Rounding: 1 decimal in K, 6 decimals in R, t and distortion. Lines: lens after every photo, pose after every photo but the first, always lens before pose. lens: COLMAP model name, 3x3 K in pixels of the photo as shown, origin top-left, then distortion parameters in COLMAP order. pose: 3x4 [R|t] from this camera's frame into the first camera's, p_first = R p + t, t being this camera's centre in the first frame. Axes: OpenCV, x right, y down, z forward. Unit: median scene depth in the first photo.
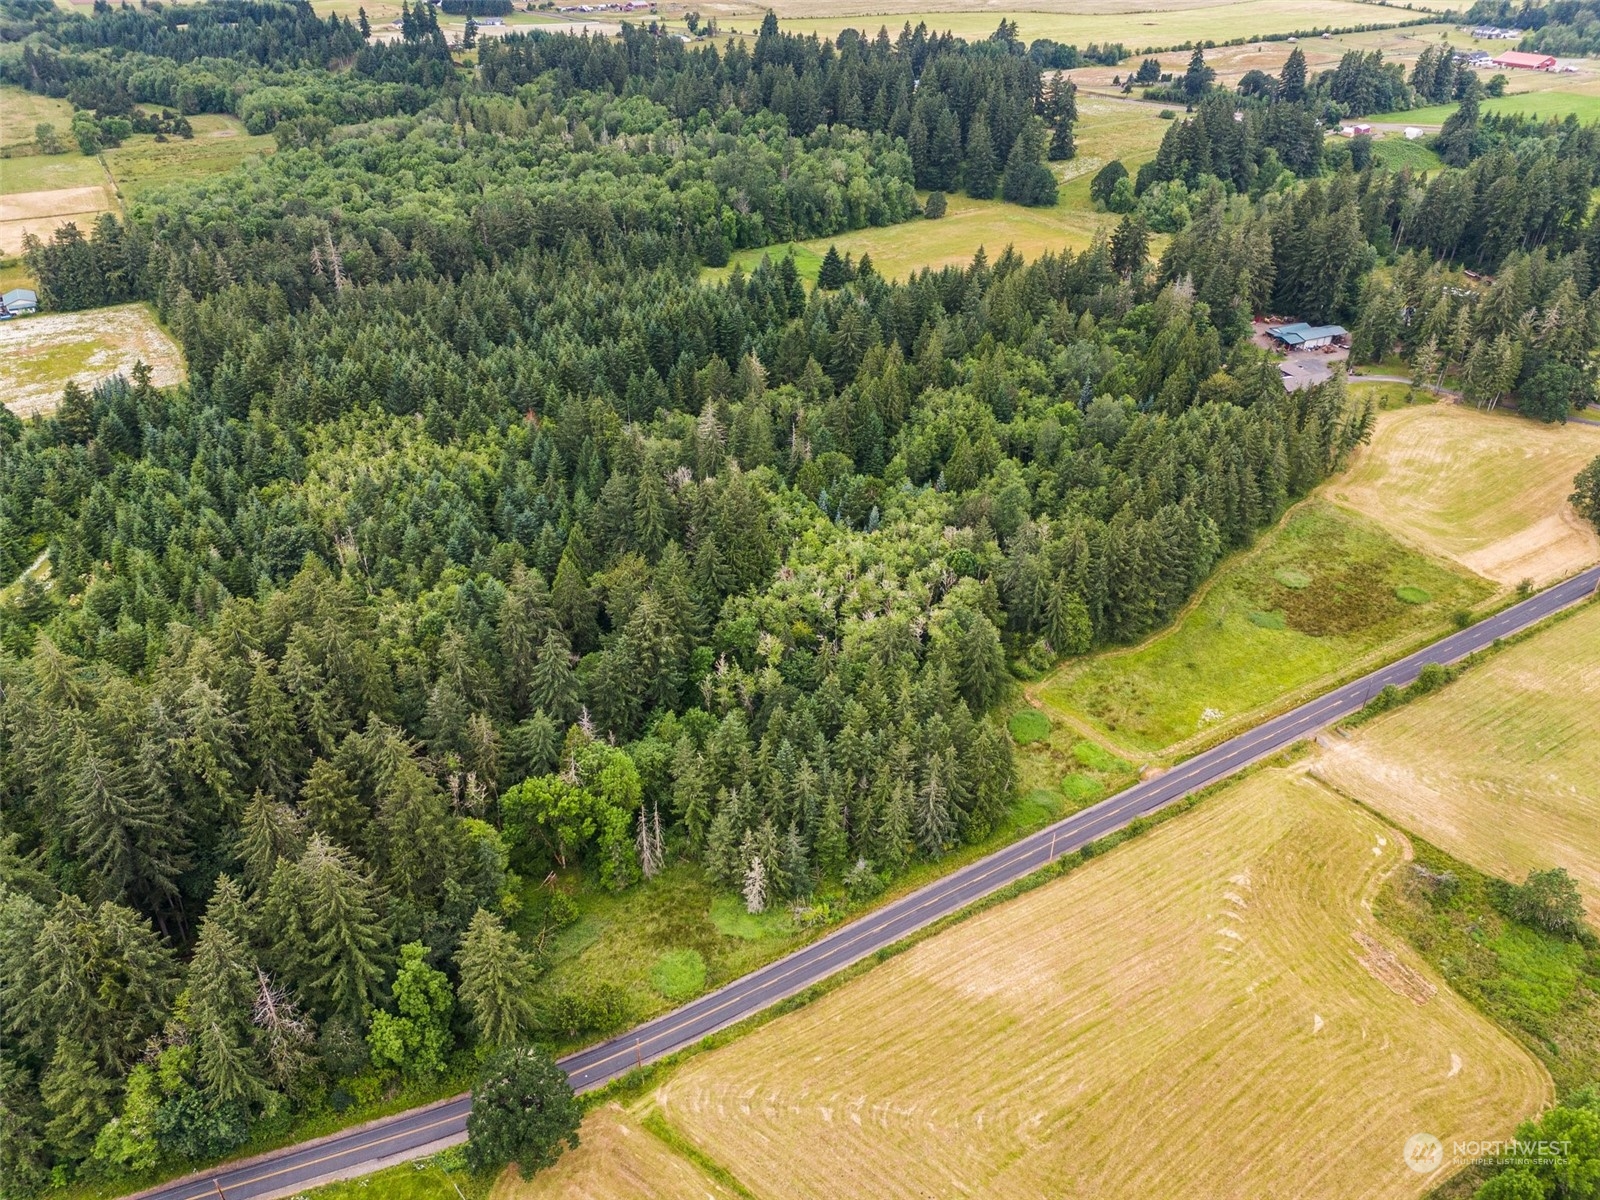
lens RADIAL K [[1167.1, 0, 802.9], [0, 1167.1, 597.0], [0, 0, 1]] dist [0.080053, -0.076745]
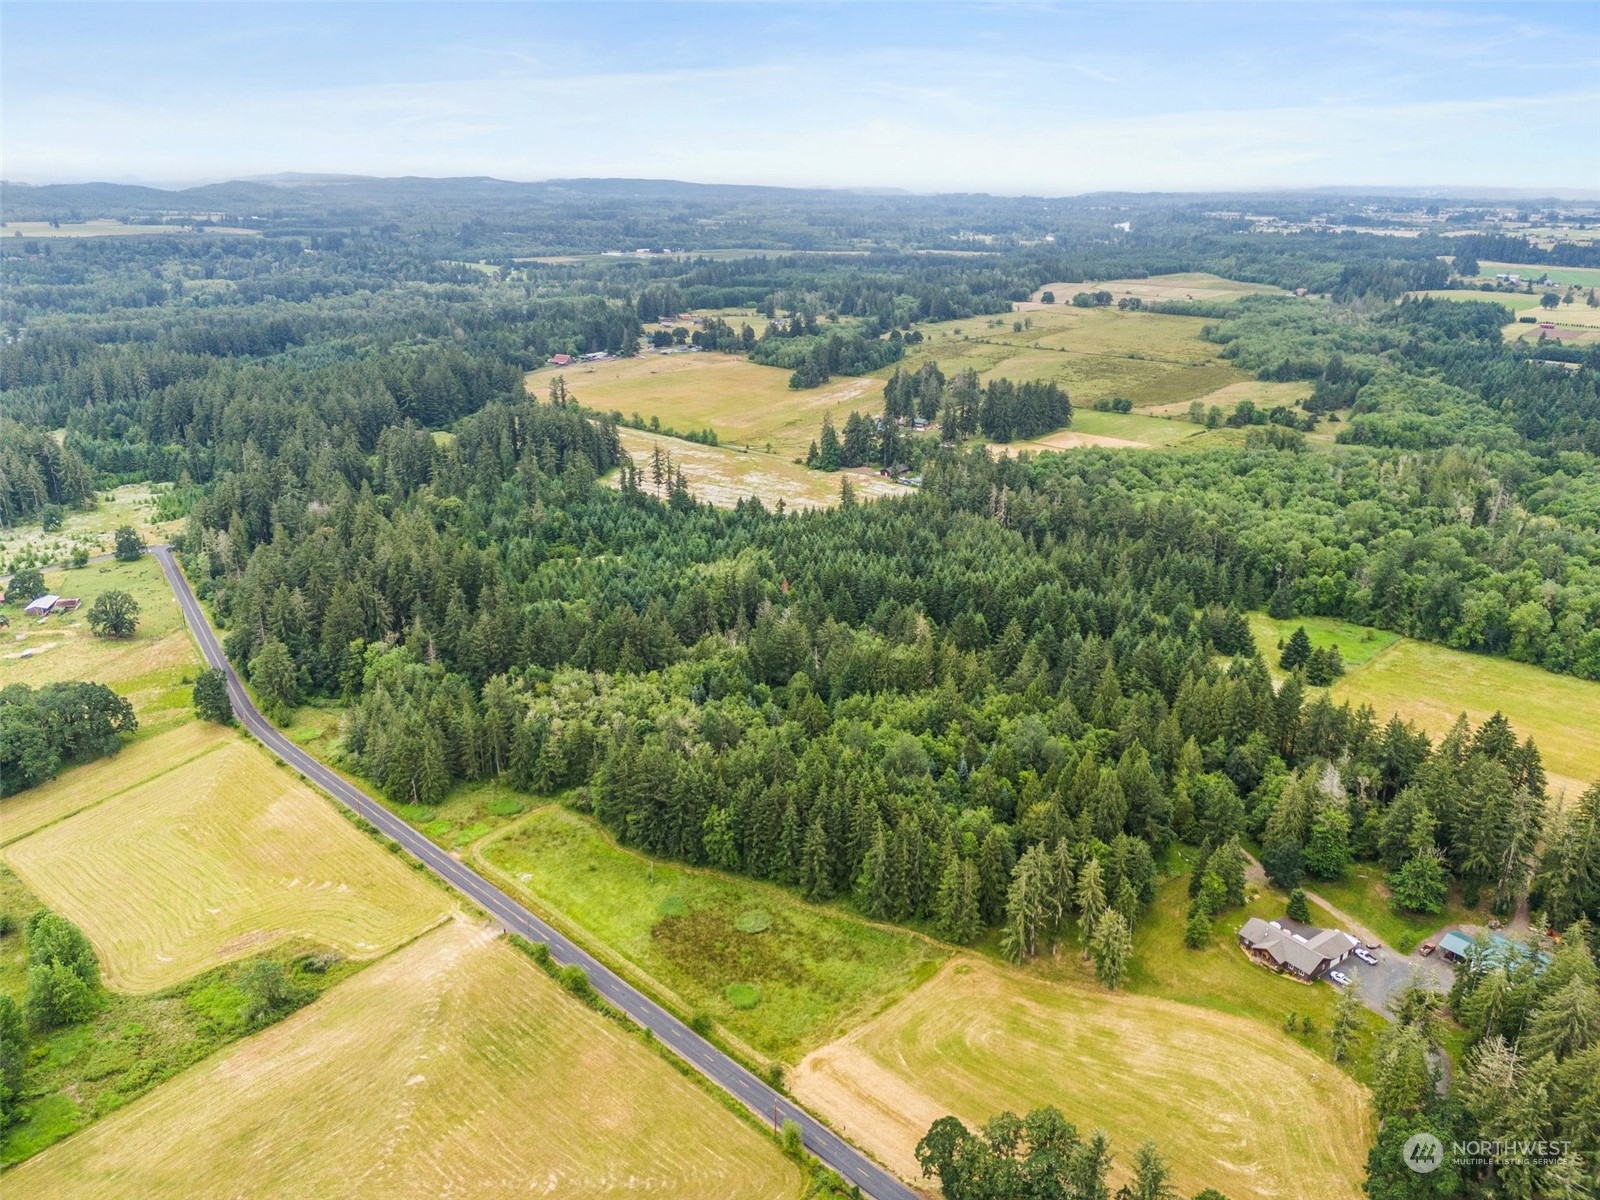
lens RADIAL K [[1167.1, 0, 802.9], [0, 1167.1, 597.0], [0, 0, 1]] dist [0.080053, -0.076745]
pose [[0.239698, 0.316435, -0.917831, 1.289767], [-0.520511, 0.839919, 0.153639, -0.434435], [0.819520, 0.440914, 0.366035, 0.573655]]
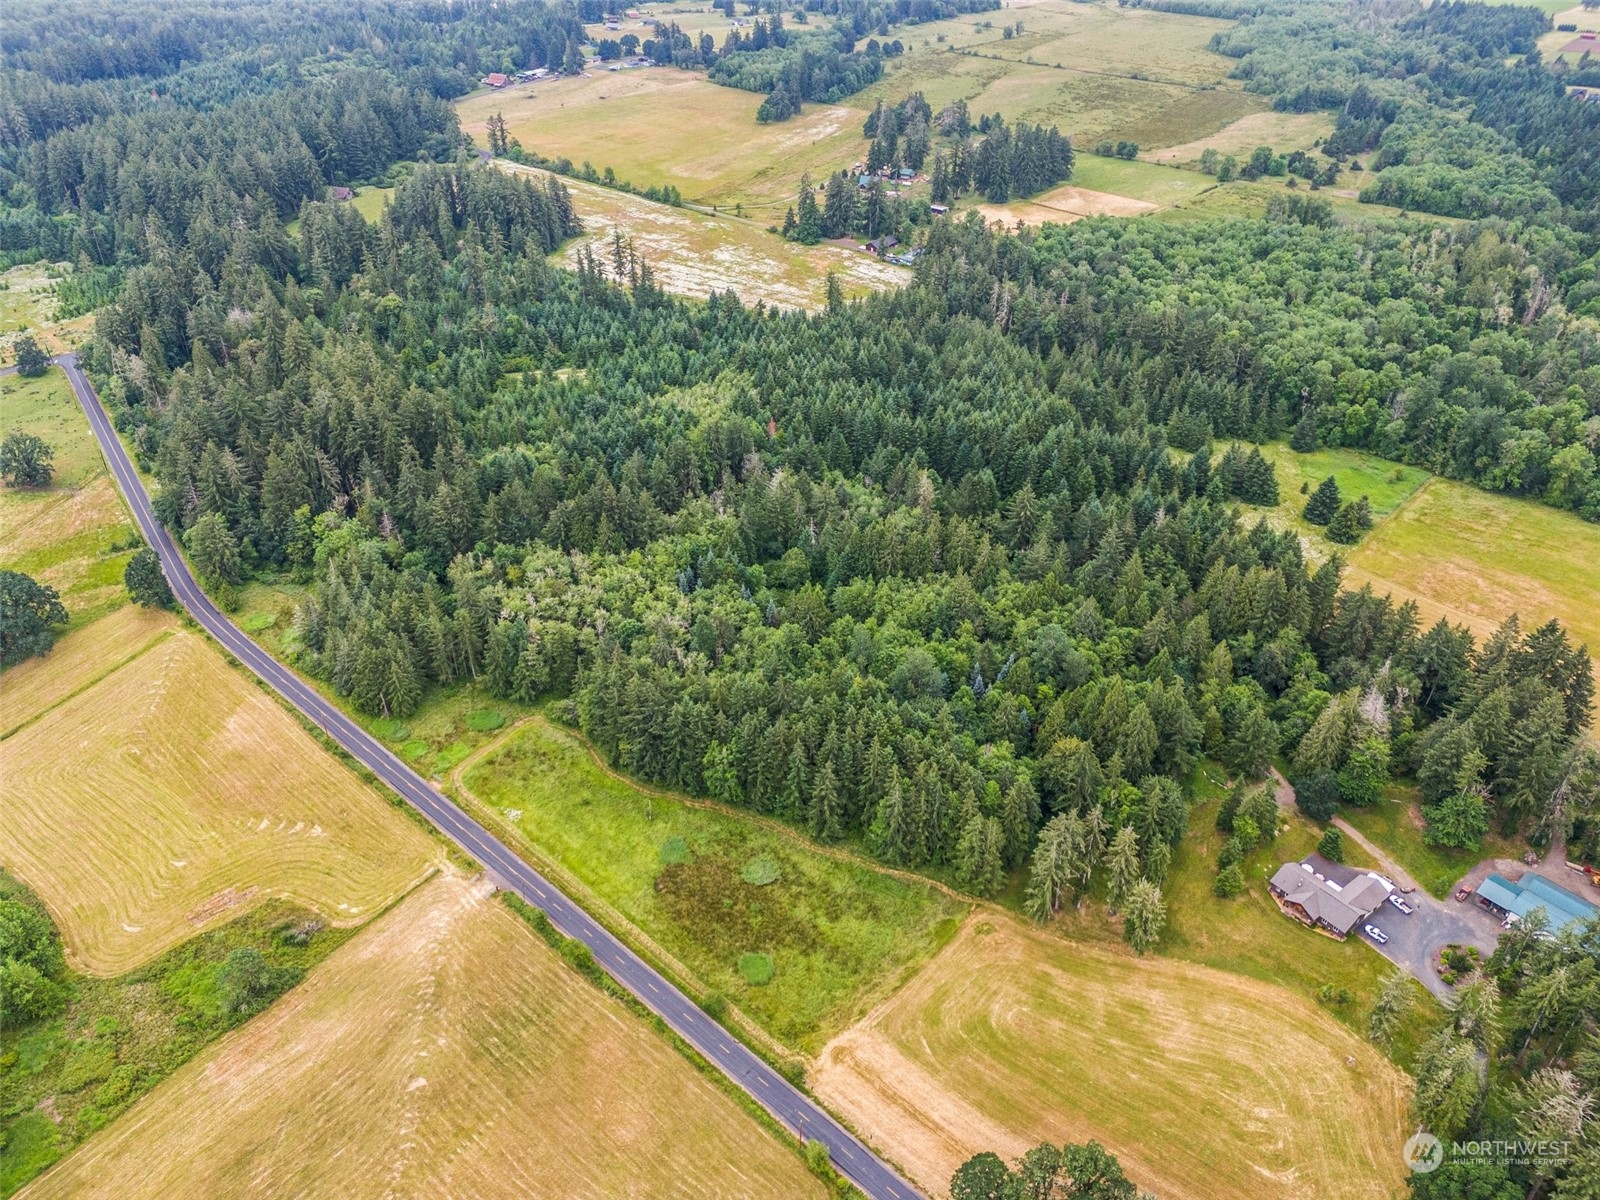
lens RADIAL K [[1167.1, 0, 802.9], [0, 1167.1, 597.0], [0, 0, 1]] dist [0.080053, -0.076745]
pose [[0.272059, 0.526561, -0.805430, 1.098877], [-0.521317, 0.784183, 0.336579, -0.537575], [0.808834, 0.328315, 0.487849, 0.519521]]
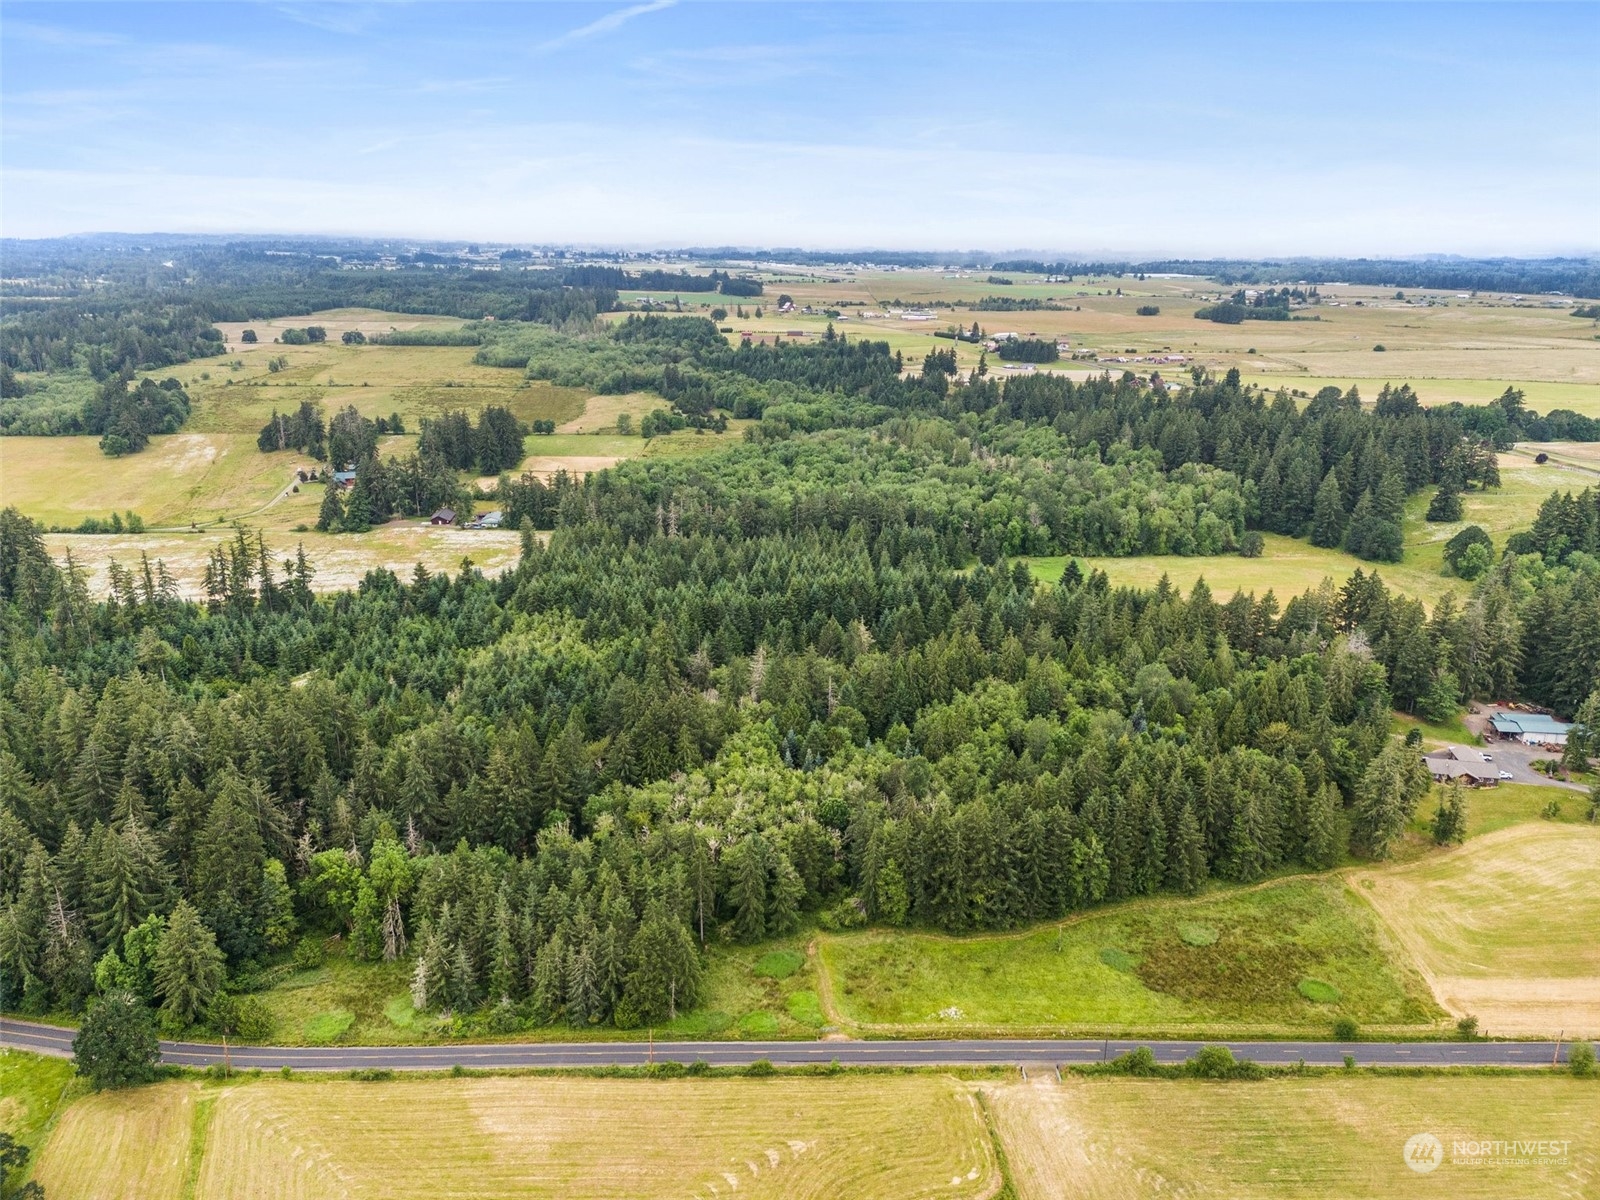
lens RADIAL K [[1167.1, 0, 802.9], [0, 1167.1, 597.0], [0, 0, 1]] dist [0.080053, -0.076745]
pose [[0.851103, 0.151007, -0.502812, 0.594885], [-0.276843, 0.942850, -0.185448, -0.007987], [0.446073, 0.297035, 0.844268, 0.023842]]
